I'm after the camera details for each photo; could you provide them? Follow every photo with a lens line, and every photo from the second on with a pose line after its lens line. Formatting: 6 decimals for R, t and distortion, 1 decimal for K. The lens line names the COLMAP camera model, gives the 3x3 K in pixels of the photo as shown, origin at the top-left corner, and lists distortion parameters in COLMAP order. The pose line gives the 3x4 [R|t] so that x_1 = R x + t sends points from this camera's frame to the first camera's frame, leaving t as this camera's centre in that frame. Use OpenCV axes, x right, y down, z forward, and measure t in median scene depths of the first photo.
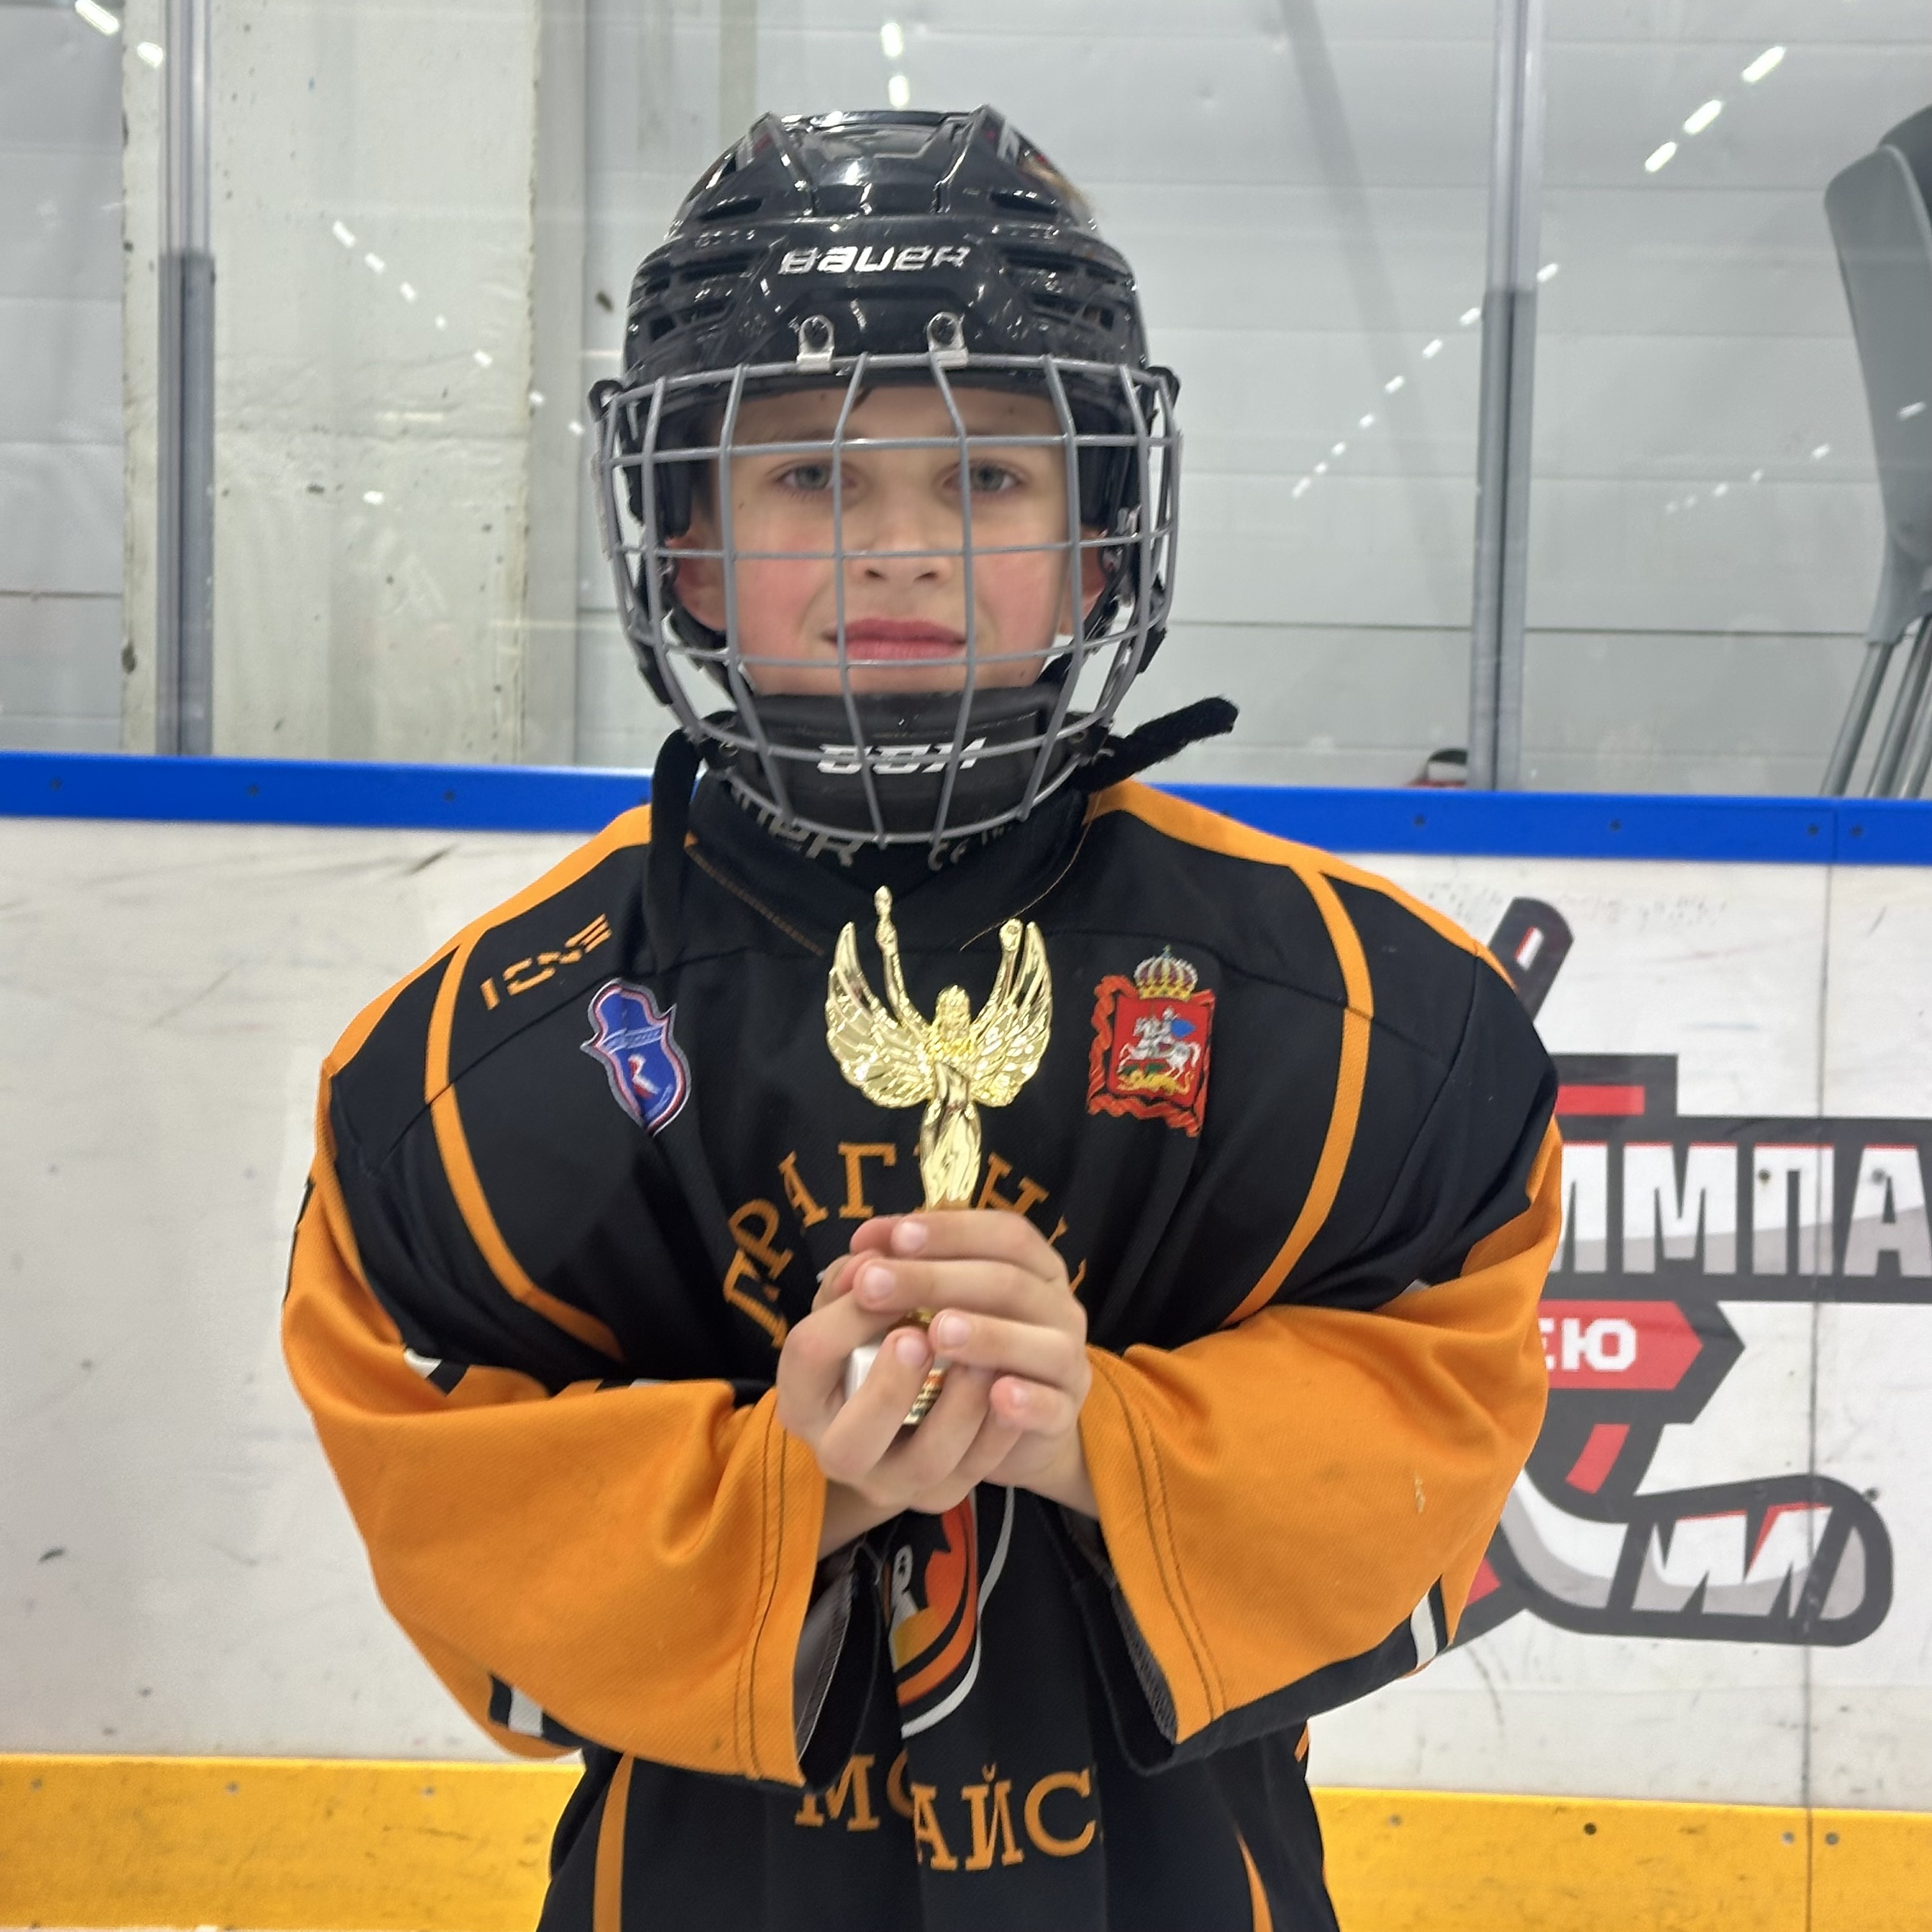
lens RADIAL K [[3496.4, 0, 986.3], [0, 3496.4, 917.8], [0, 0, 1]] dist [0.122967, 0.000000]
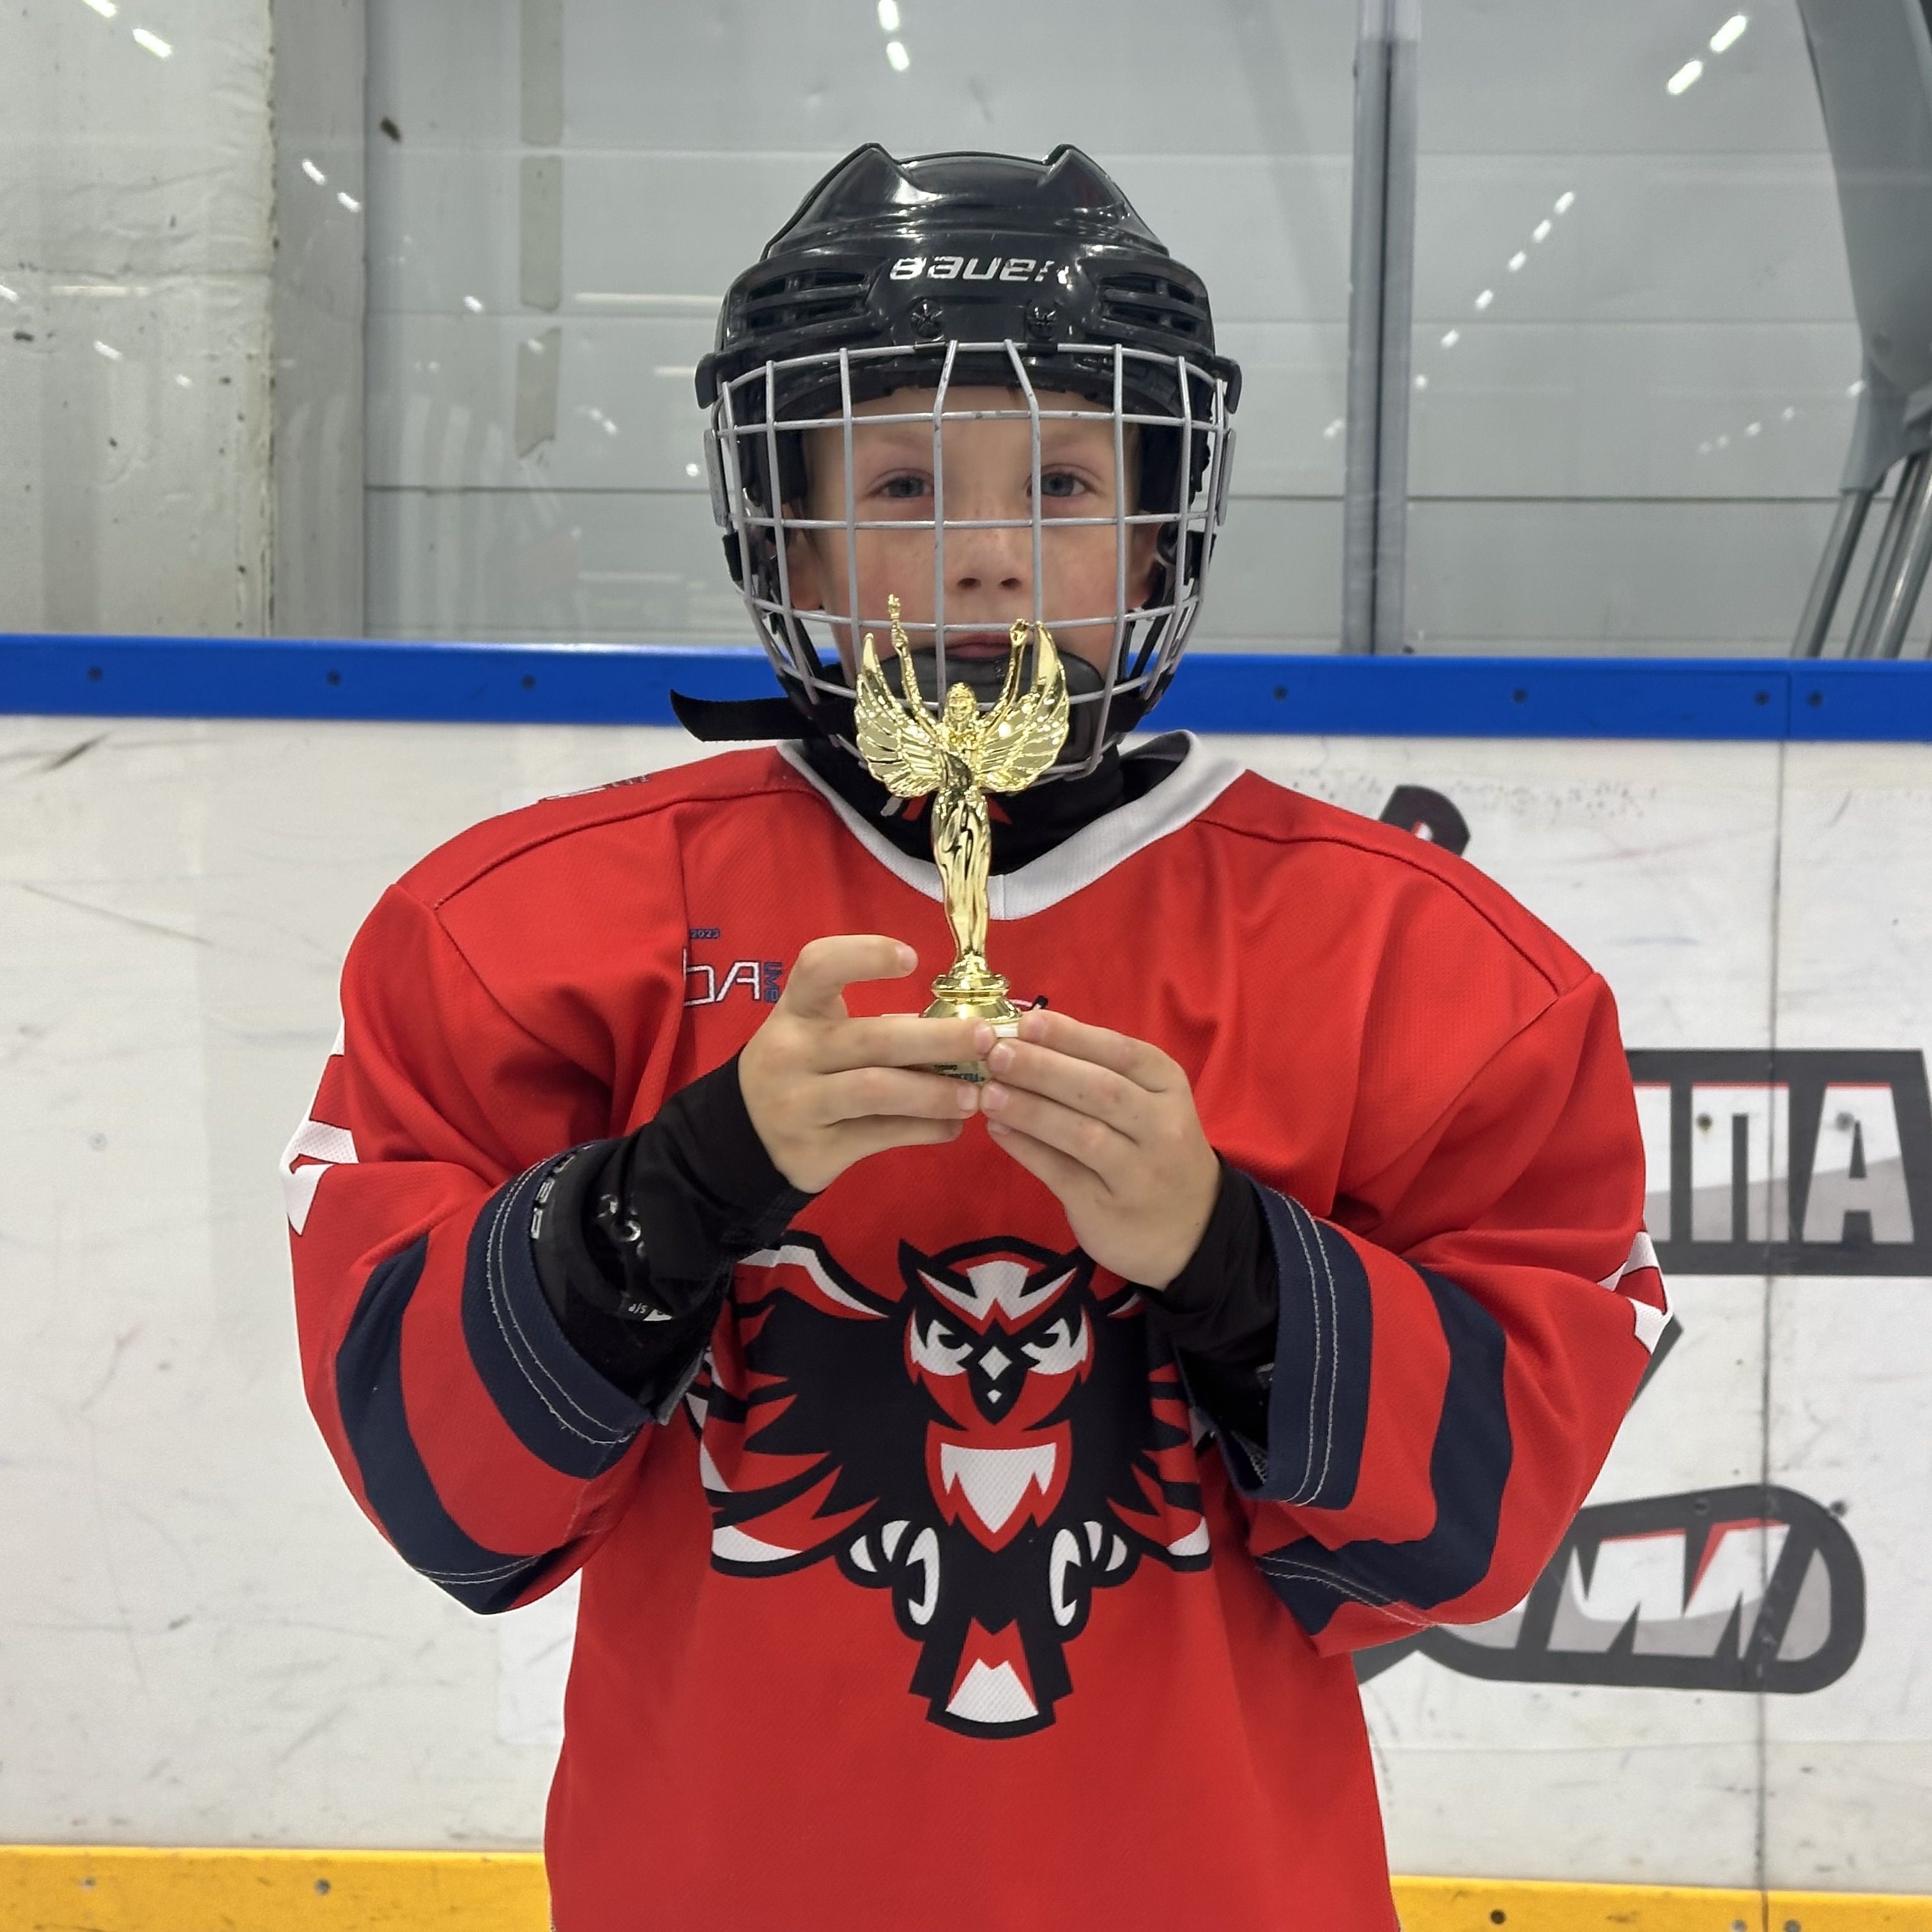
lens RADIAL K [[3496.4, 0, 968.4], [0, 3496.4, 929.8], [0, 0, 1]] dist [0.122967, 0.000000]
pose [[0.999833, -0.009639, -0.015557, 0.062441], [0.009846, 0.999863, 0.013281, 0.015904], [0.015427, -0.013432, 0.999791, 0.178163]]
